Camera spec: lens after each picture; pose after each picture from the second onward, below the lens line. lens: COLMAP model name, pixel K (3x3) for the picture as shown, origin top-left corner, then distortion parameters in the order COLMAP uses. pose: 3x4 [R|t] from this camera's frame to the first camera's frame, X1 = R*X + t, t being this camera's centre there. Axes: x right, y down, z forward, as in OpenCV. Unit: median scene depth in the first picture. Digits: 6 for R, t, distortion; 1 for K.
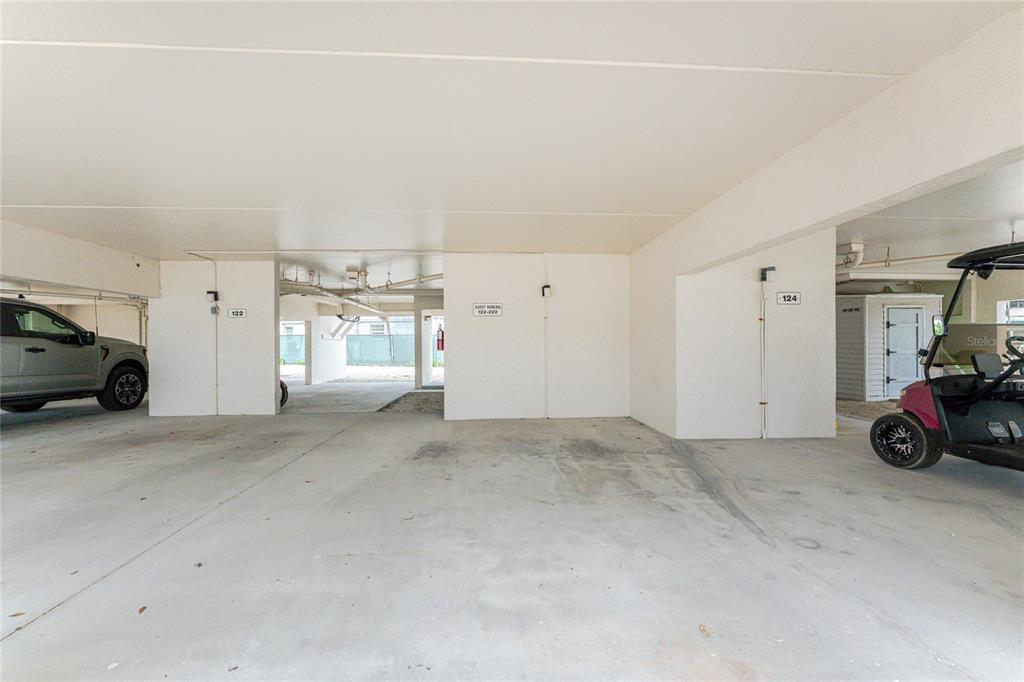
lens RADIAL K [[415.9, 0, 512.0], [0, 415.9, 341.0], [0, 0, 1]] dist [-0.001201, -0.000445]
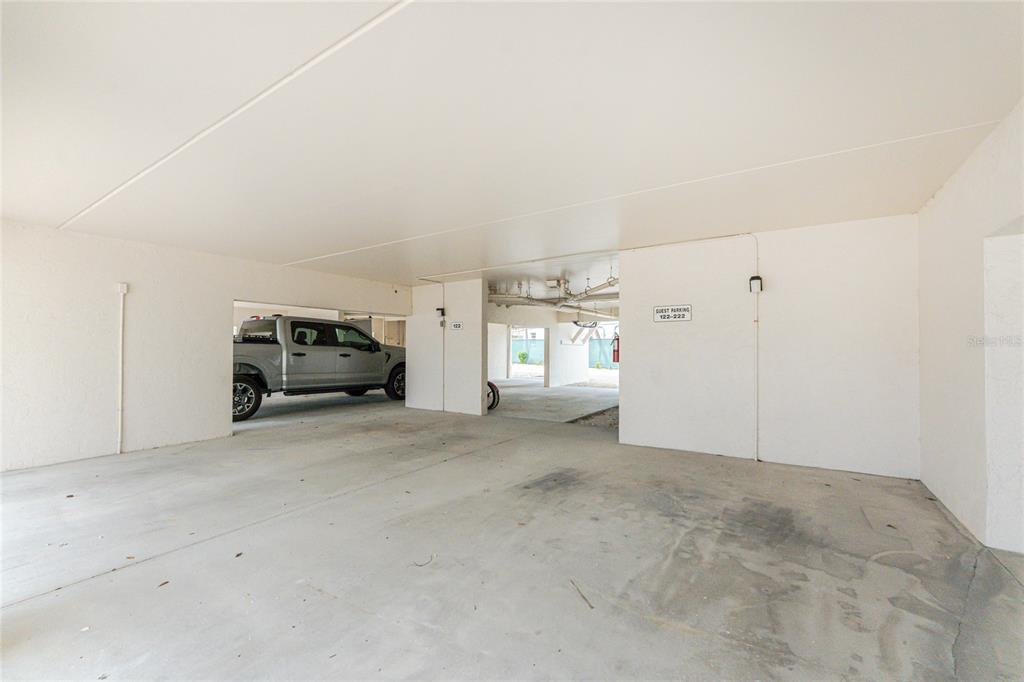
lens RADIAL K [[415.9, 0, 512.0], [0, 415.9, 341.0], [0, 0, 1]] dist [-0.001201, -0.000445]
pose [[0.797370, -0.003948, -0.603478, 0.182045], [0.001496, 0.999988, -0.004564, -0.019096], [0.603489, 0.002736, 0.797367, 0.166882]]
